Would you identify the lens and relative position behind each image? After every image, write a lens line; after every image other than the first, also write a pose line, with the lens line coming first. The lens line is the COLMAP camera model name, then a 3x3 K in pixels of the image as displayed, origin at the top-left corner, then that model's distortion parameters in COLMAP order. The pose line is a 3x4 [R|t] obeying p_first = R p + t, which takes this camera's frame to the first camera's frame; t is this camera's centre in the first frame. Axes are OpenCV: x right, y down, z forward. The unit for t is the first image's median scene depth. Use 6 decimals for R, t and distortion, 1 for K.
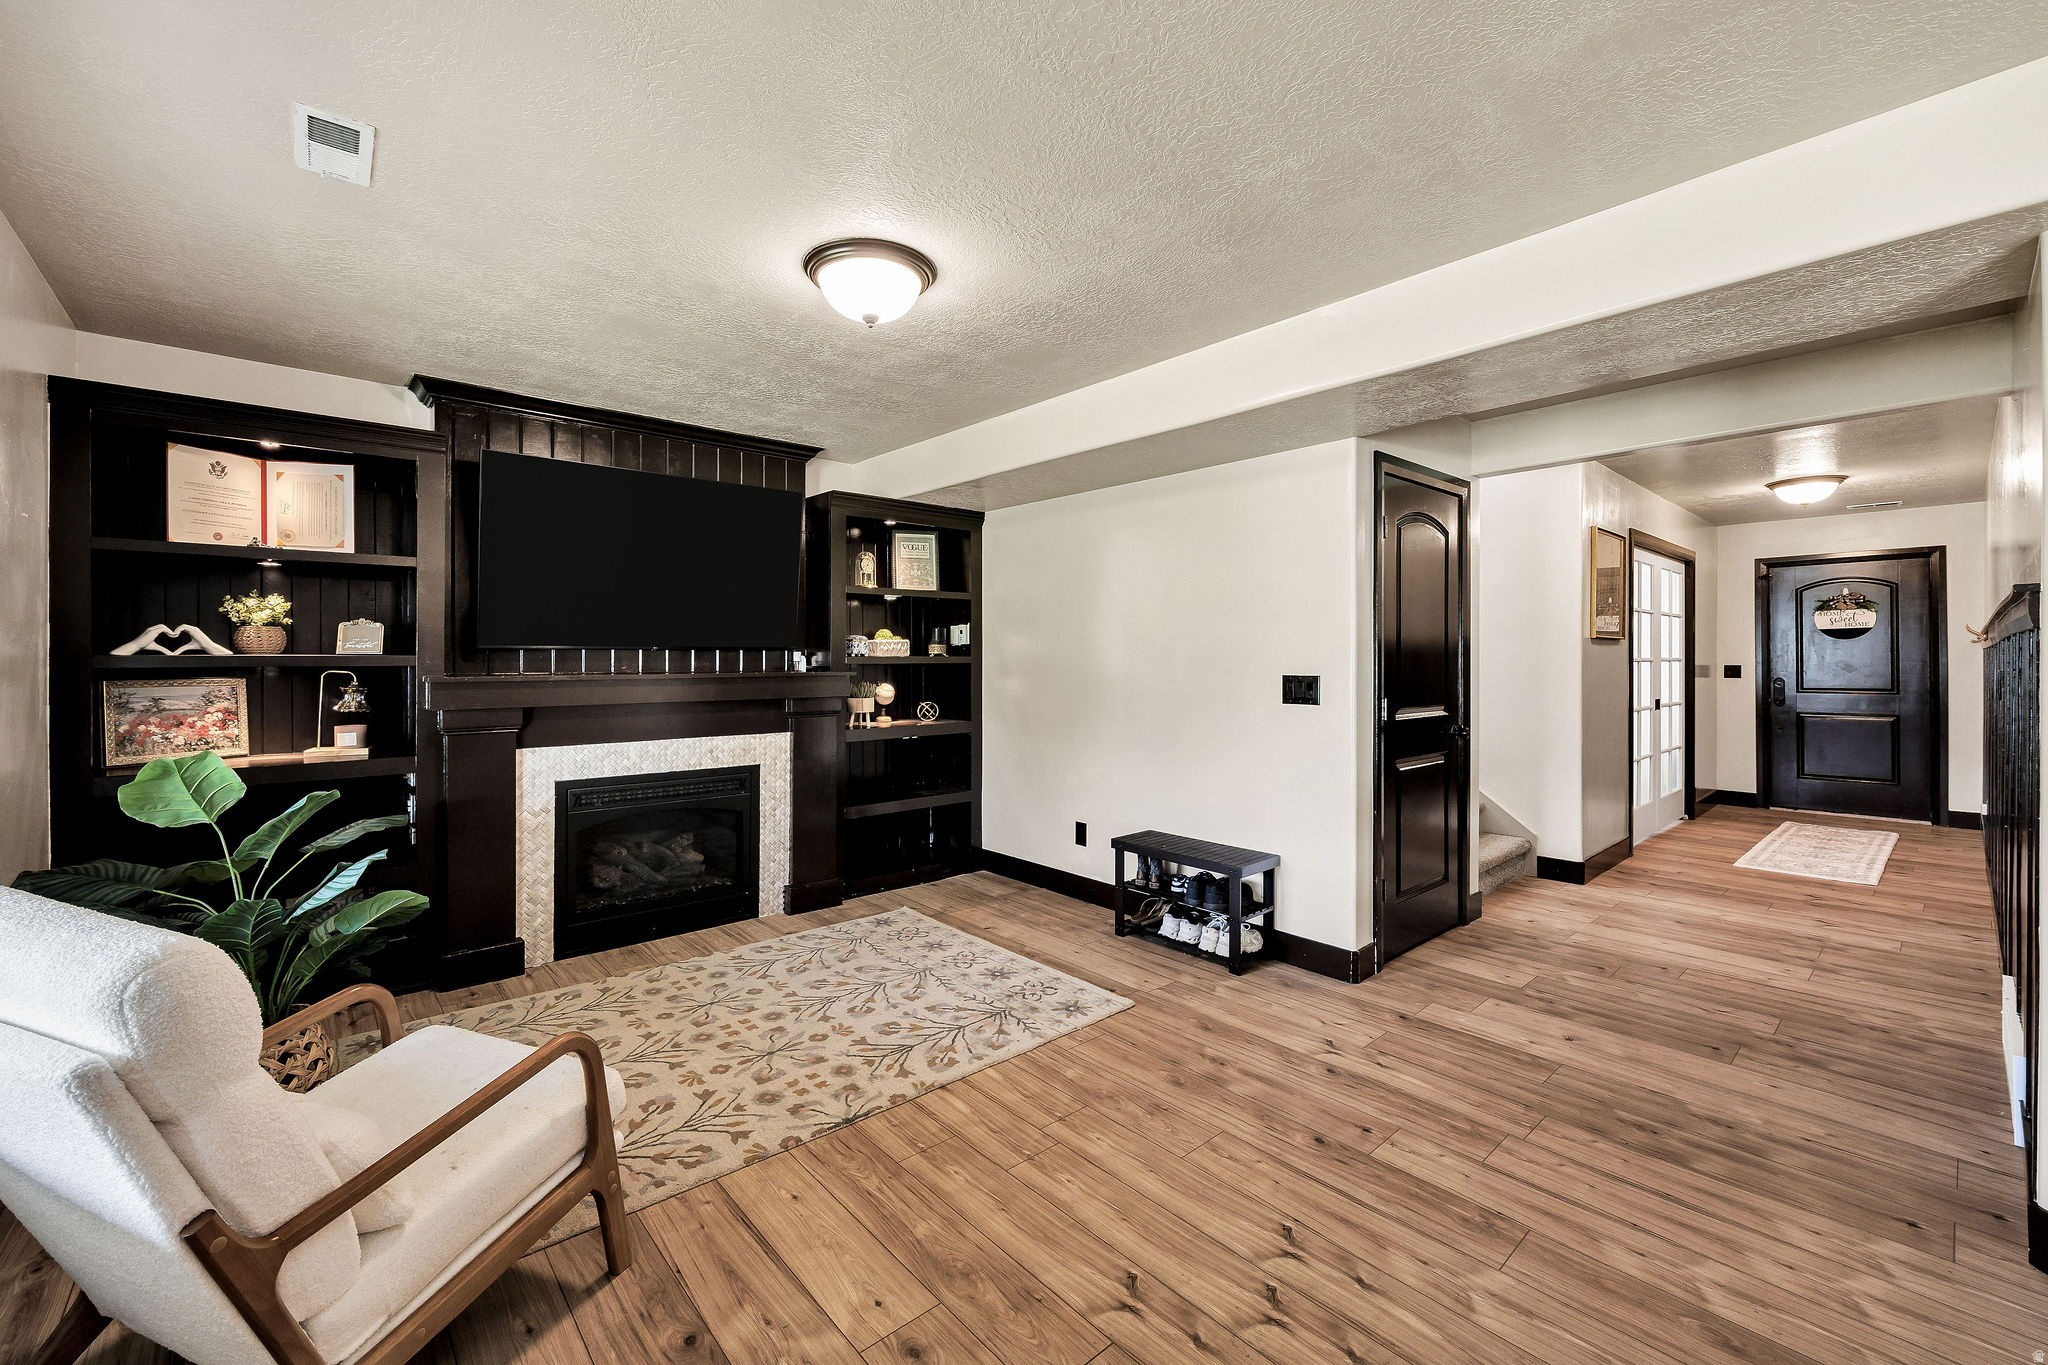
lens RADIAL K [[822.1, 0, 1023.6], [0, 822.1, 666.4], [0, 0, 1]] dist [-0.010580, 0.000342]
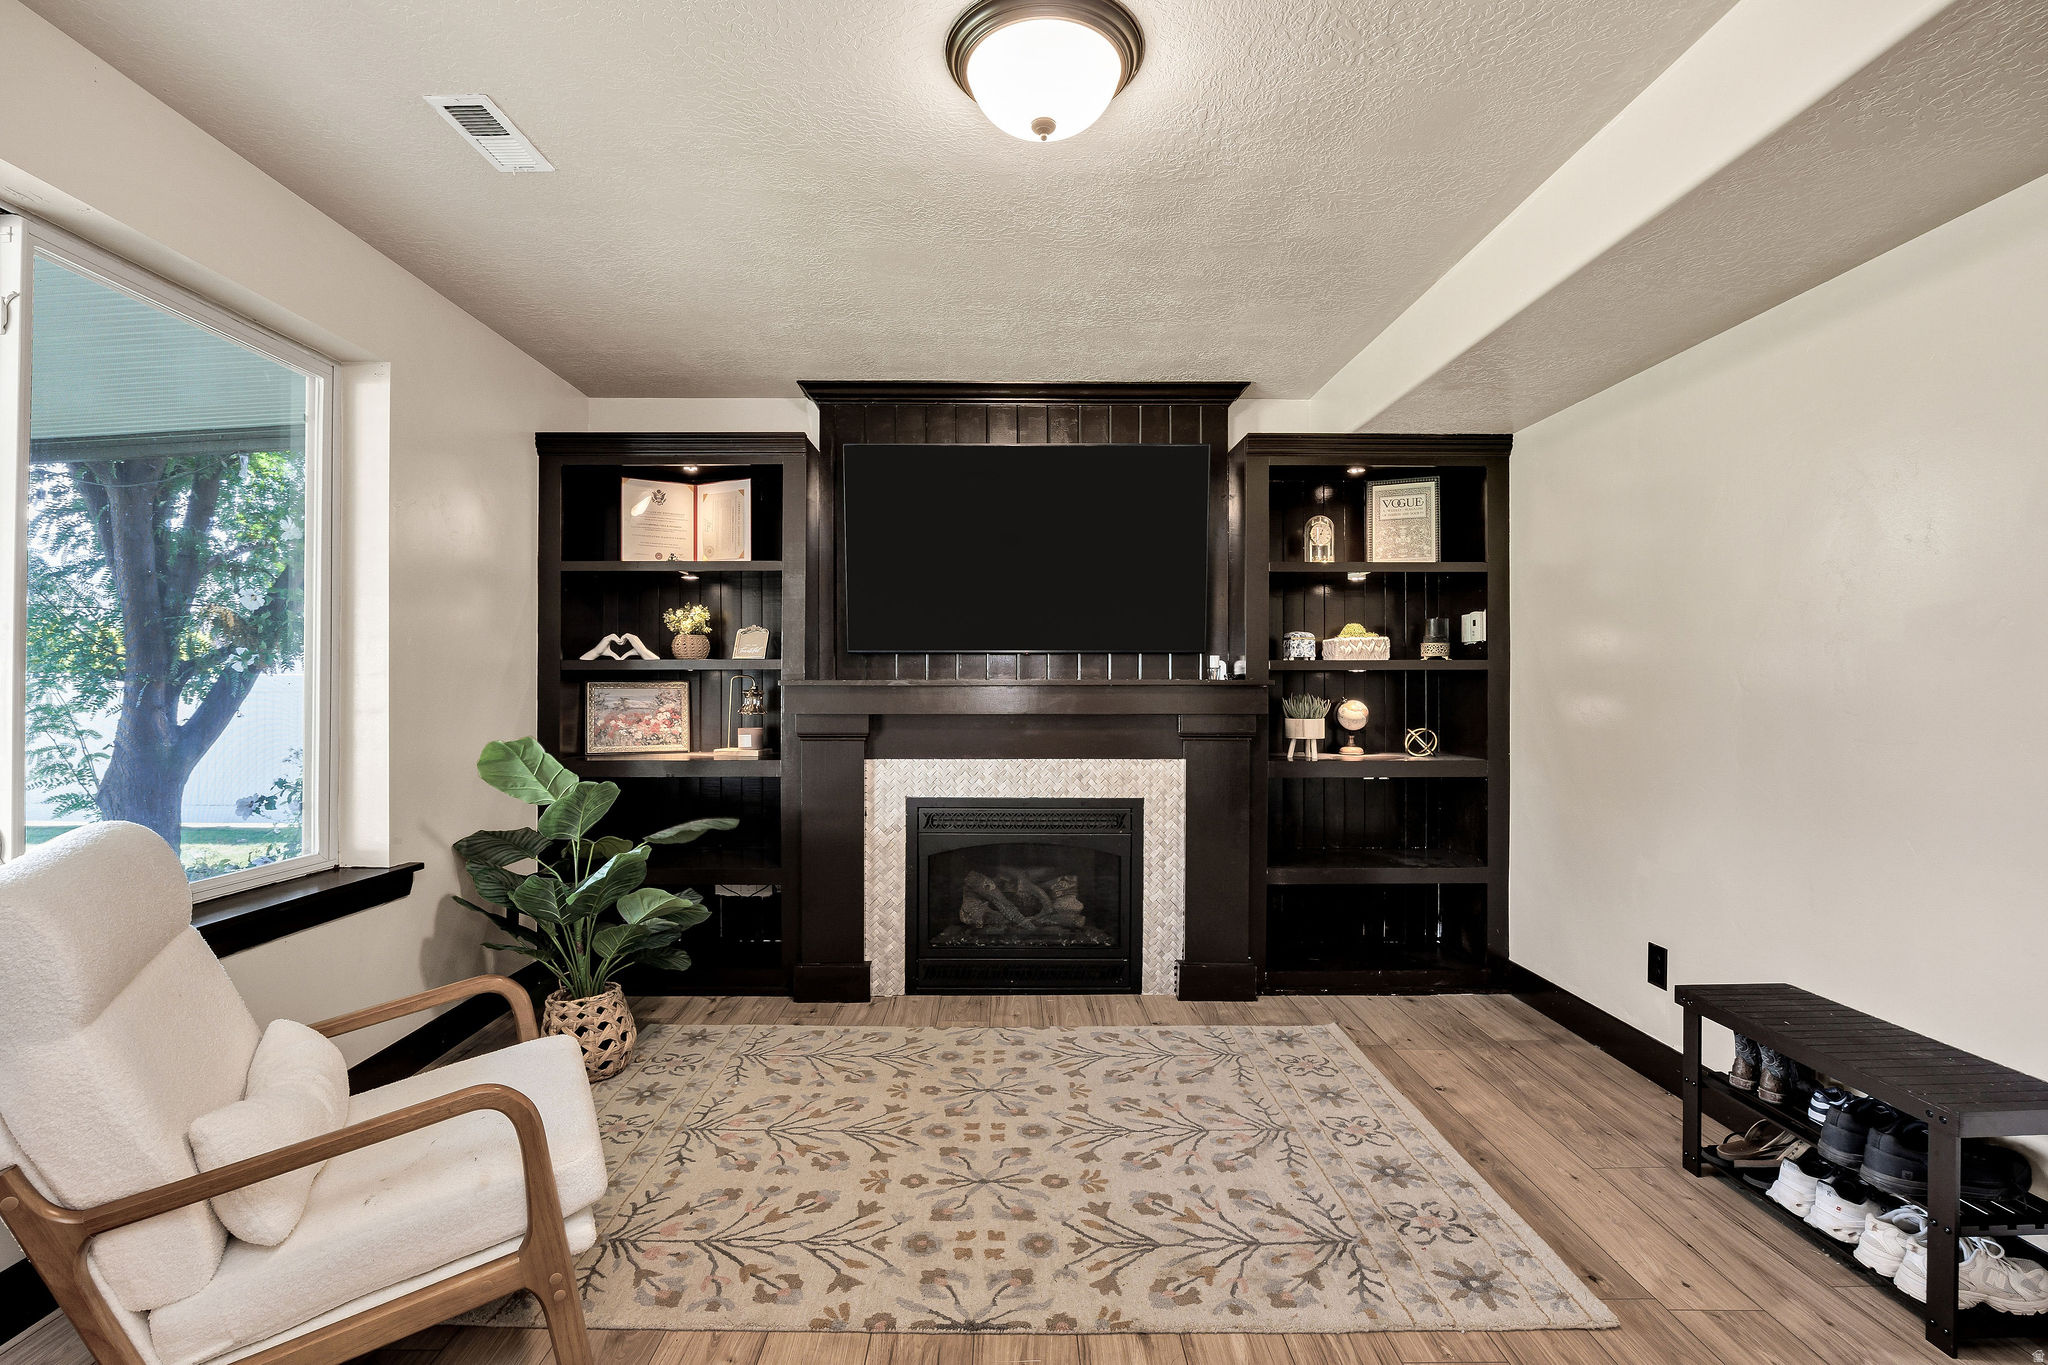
lens RADIAL K [[938.5, 0, 1020.5], [0, 938.5, 690.5], [0, 0, 1]] dist [-0.016042, 0.001472]
pose [[0.752615, 0.000576, -0.658461, 0.215149], [-0.005484, 0.999970, -0.005393, 0.027661], [0.658438, 0.007670, 0.752596, 0.307425]]
